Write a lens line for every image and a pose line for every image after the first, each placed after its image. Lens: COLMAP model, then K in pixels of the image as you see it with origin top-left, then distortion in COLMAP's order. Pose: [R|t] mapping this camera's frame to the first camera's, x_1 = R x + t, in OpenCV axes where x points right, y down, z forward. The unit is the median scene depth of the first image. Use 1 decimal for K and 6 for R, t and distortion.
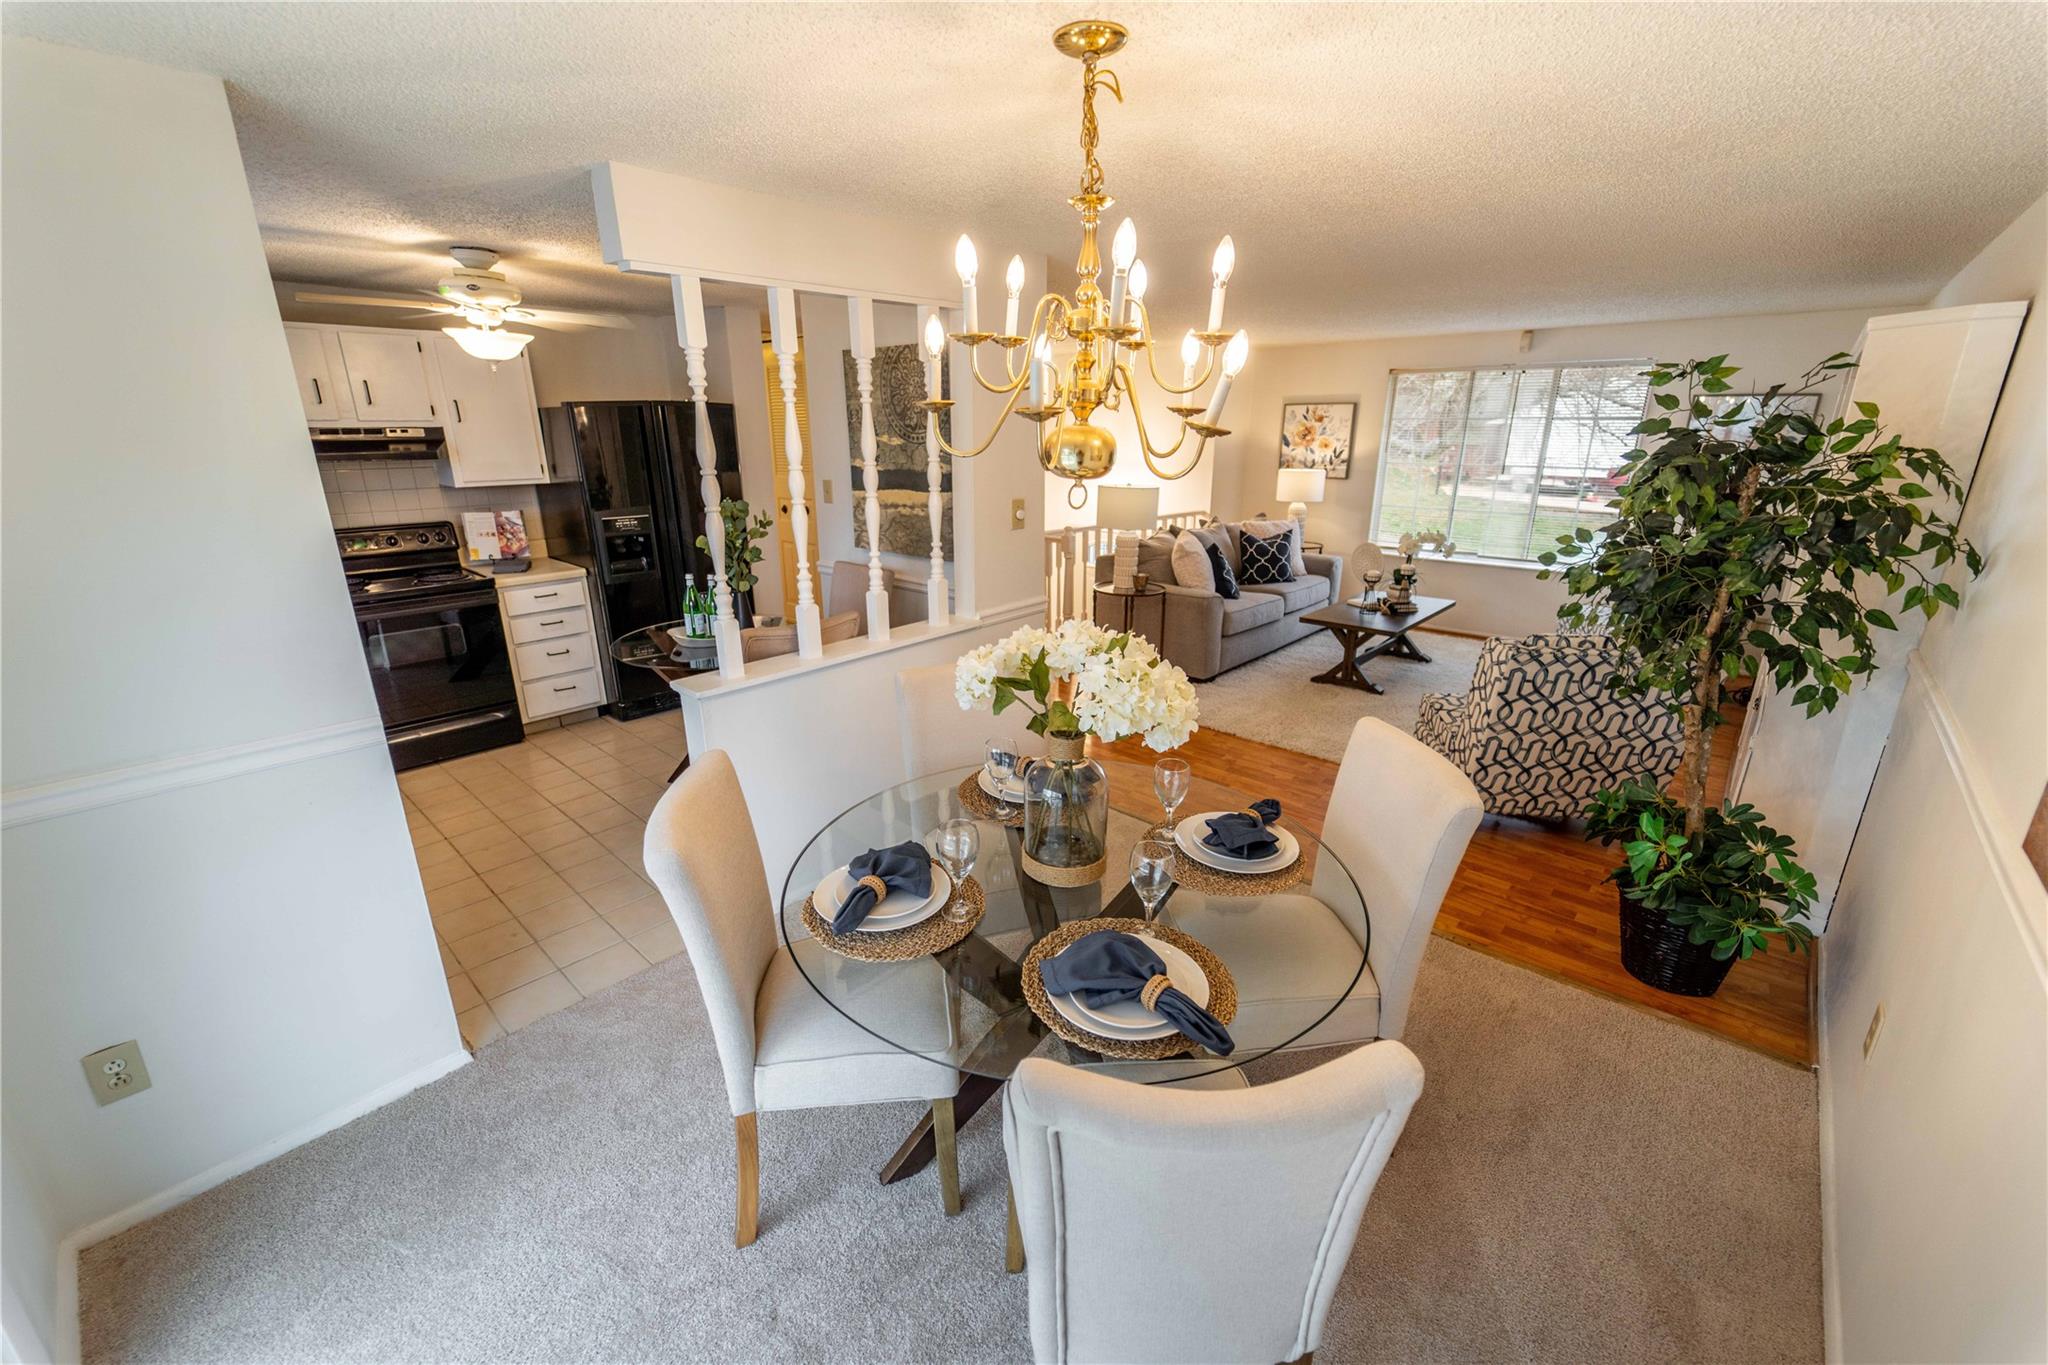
lens RADIAL K [[827.9, 0, 1024.0], [0, 827.9, 682.5], [0, 0, 1]] dist [-0.000563, -0.000035]
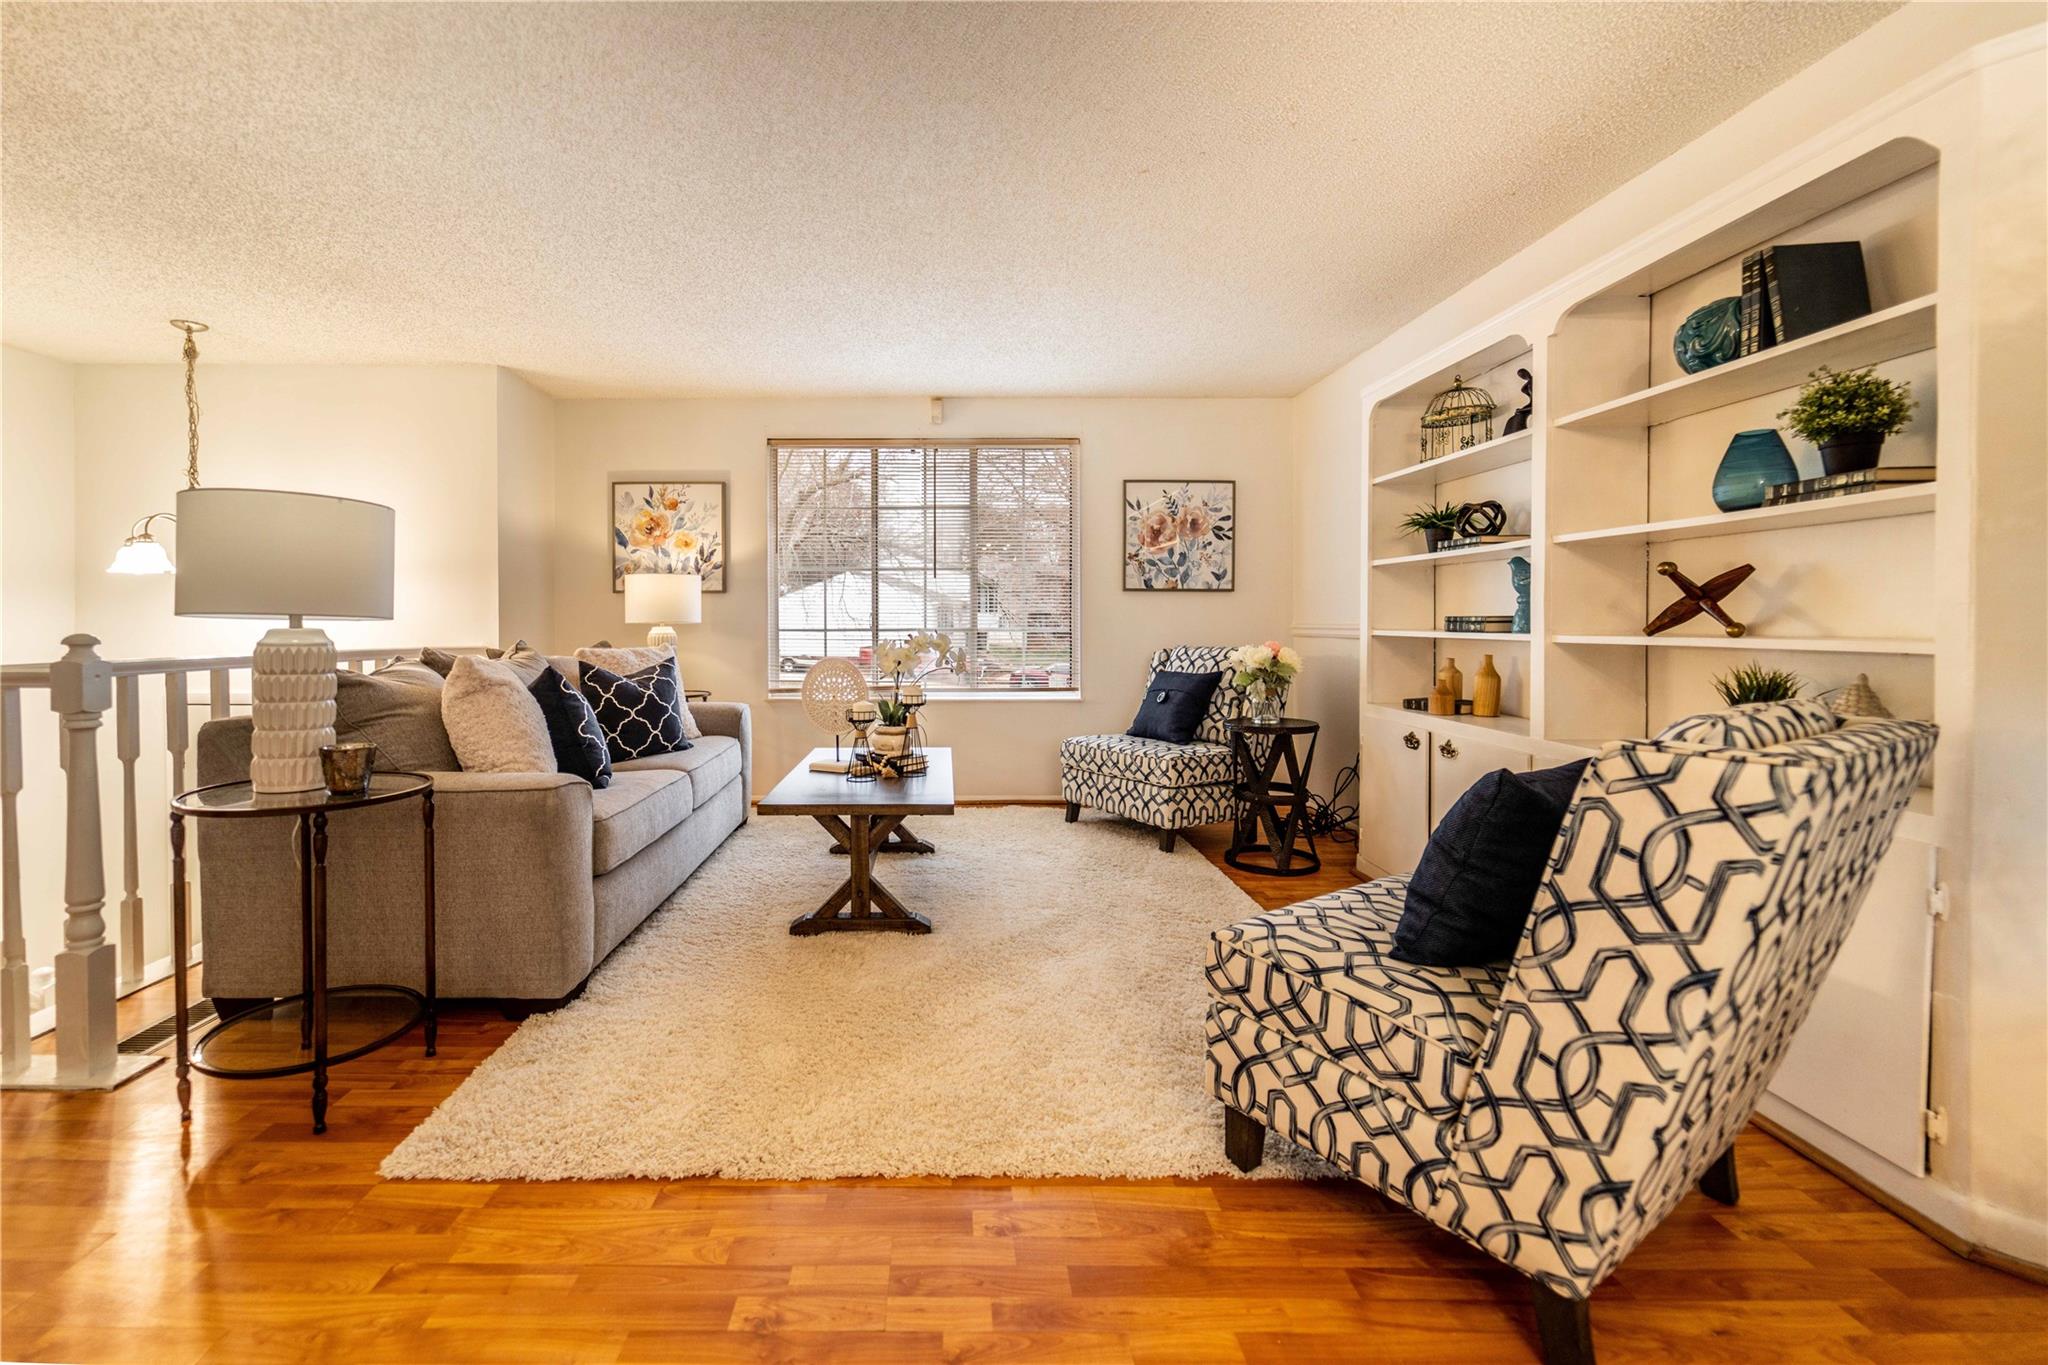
lens RADIAL K [[859.7, 0, 958.1], [0, 859.7, 631.3], [0, 0, 1]] dist [-0.001910, -0.000531]
pose [[0.732340, -0.006462, 0.680909, 0.078904], [0.203849, 0.956176, -0.210172, -0.045701], [-0.649711, 0.292720, 0.701563, 0.532914]]
